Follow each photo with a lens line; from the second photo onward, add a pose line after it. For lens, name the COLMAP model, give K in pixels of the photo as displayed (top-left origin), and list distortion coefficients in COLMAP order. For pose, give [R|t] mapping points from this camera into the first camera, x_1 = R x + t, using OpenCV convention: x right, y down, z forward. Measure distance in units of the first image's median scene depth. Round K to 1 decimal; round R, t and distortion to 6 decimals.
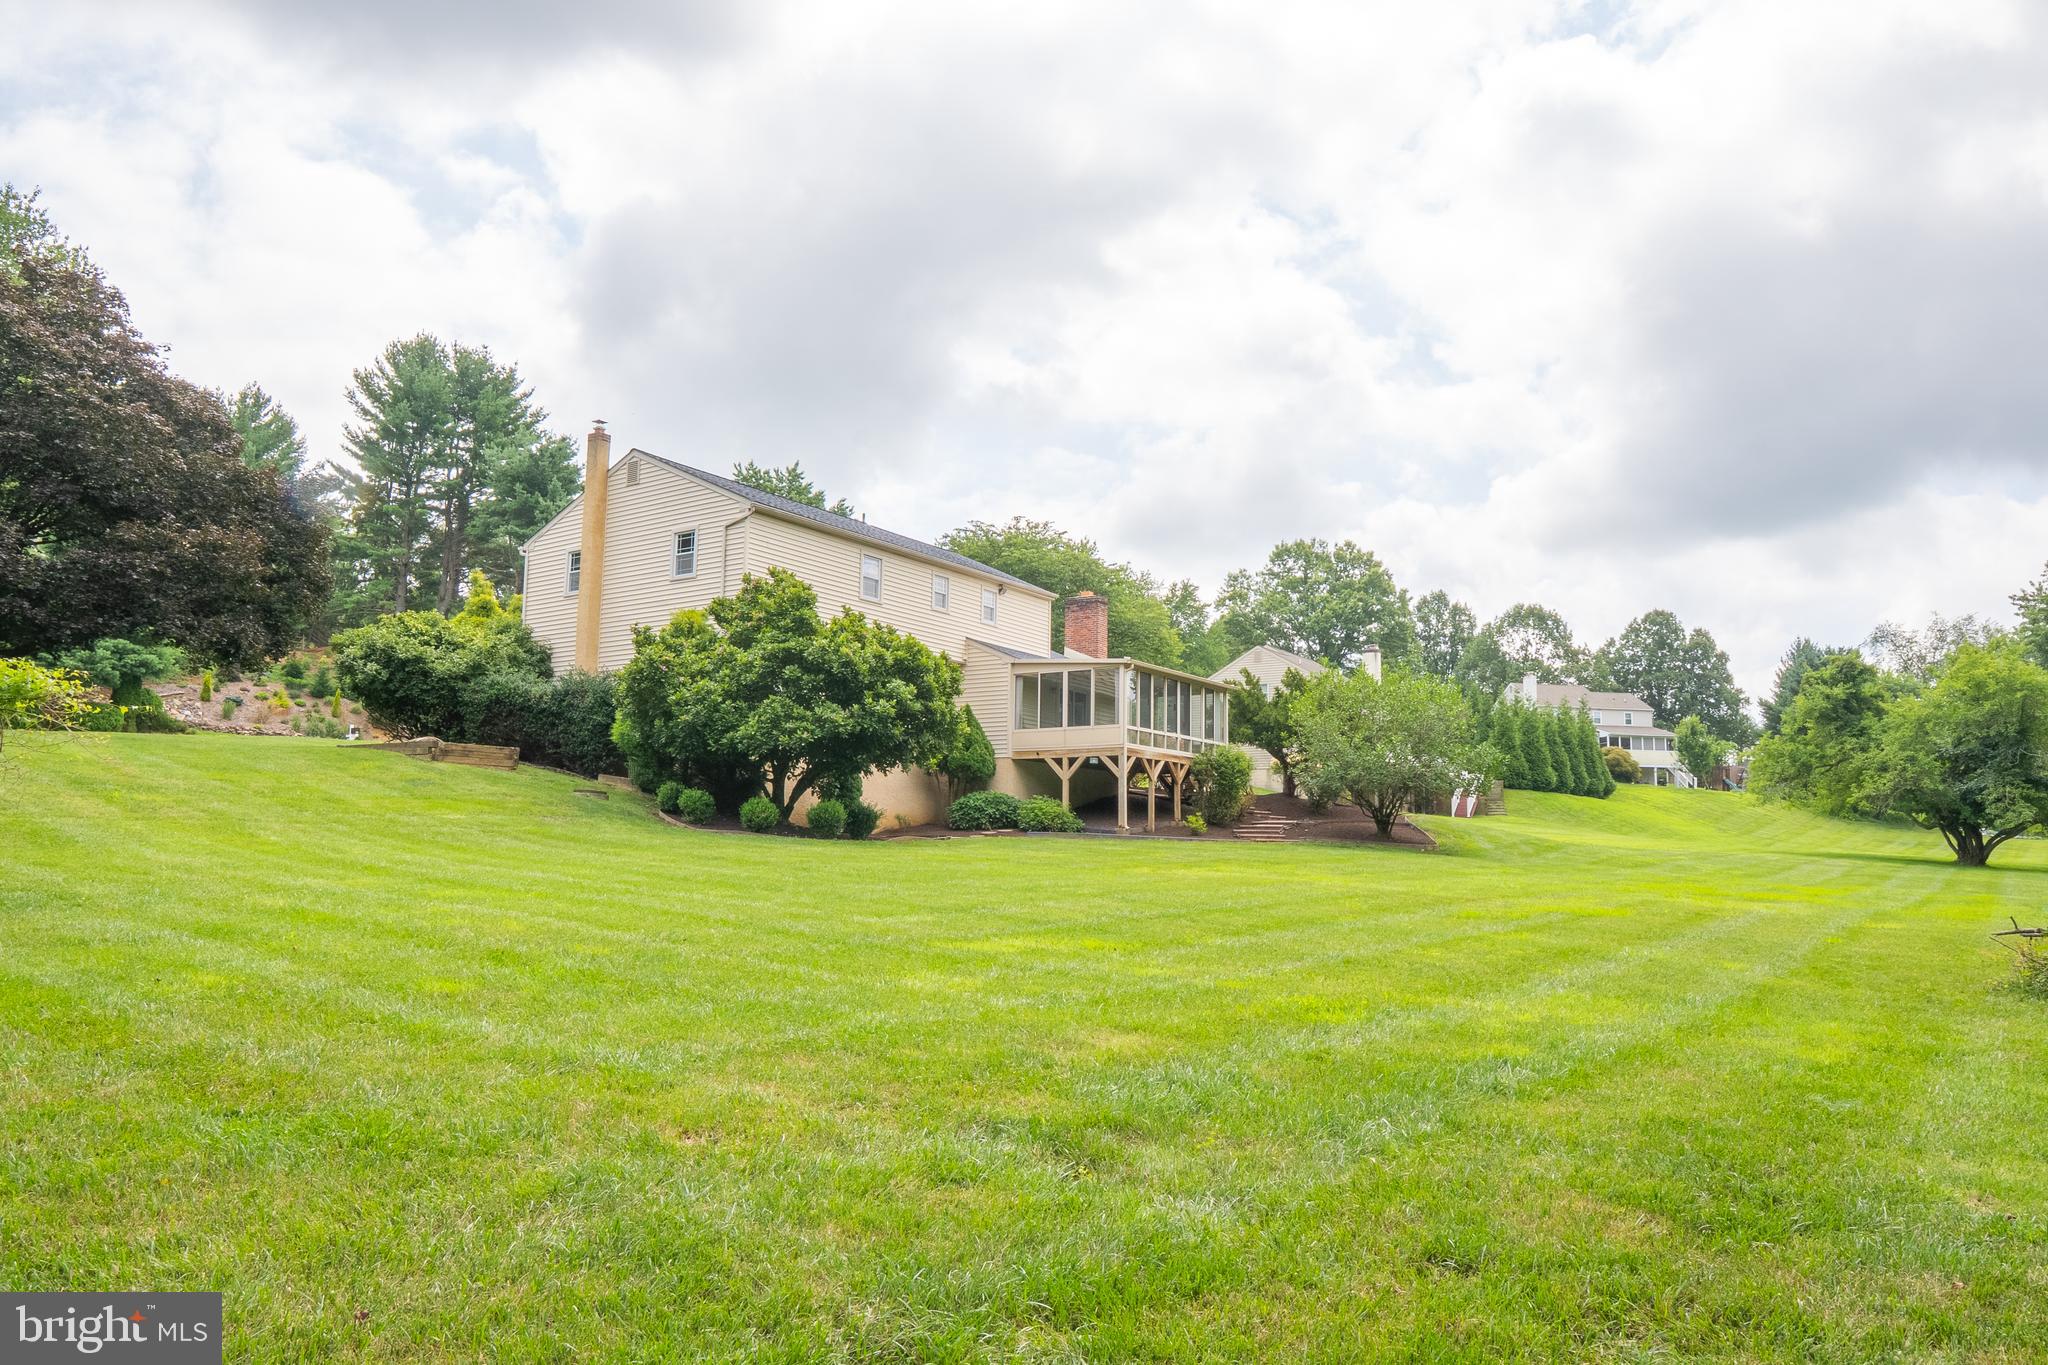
lens RADIAL K [[1431.6, 0, 1024.0], [0, 1431.6, 682.5], [0, 0, 1]] dist [-0.000216, 0.001115]
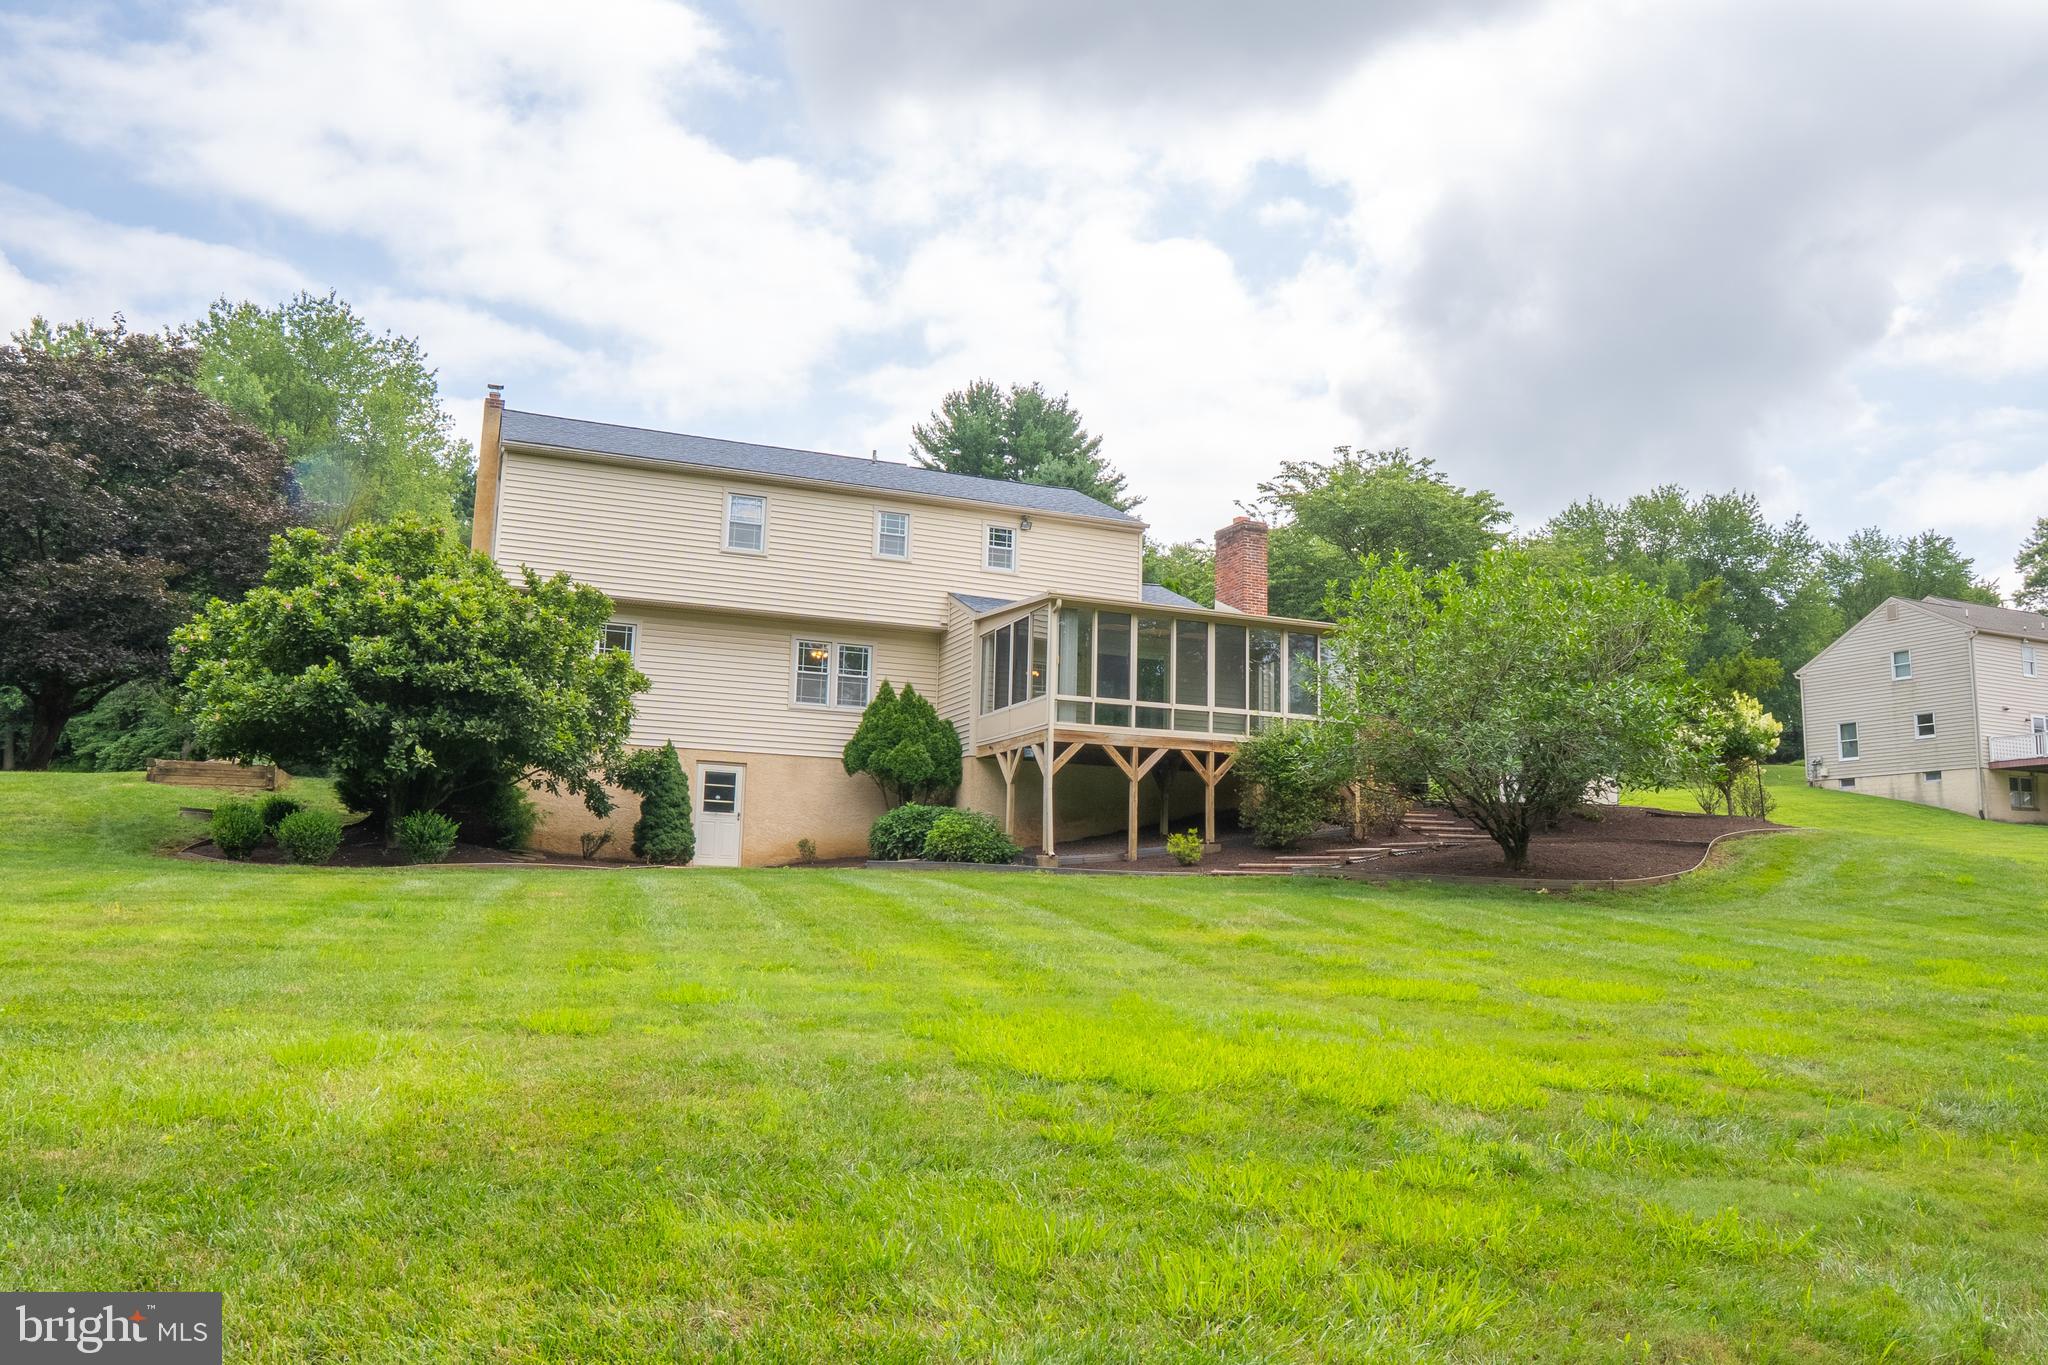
lens RADIAL K [[1431.6, 0, 1024.0], [0, 1431.6, 682.5], [0, 0, 1]] dist [-0.000216, 0.001115]
pose [[0.819716, -0.081635, -0.566923, 0.404841], [0.057305, 0.996514, -0.060638, 0.059840], [0.569897, 0.017219, 0.821536, 0.446205]]
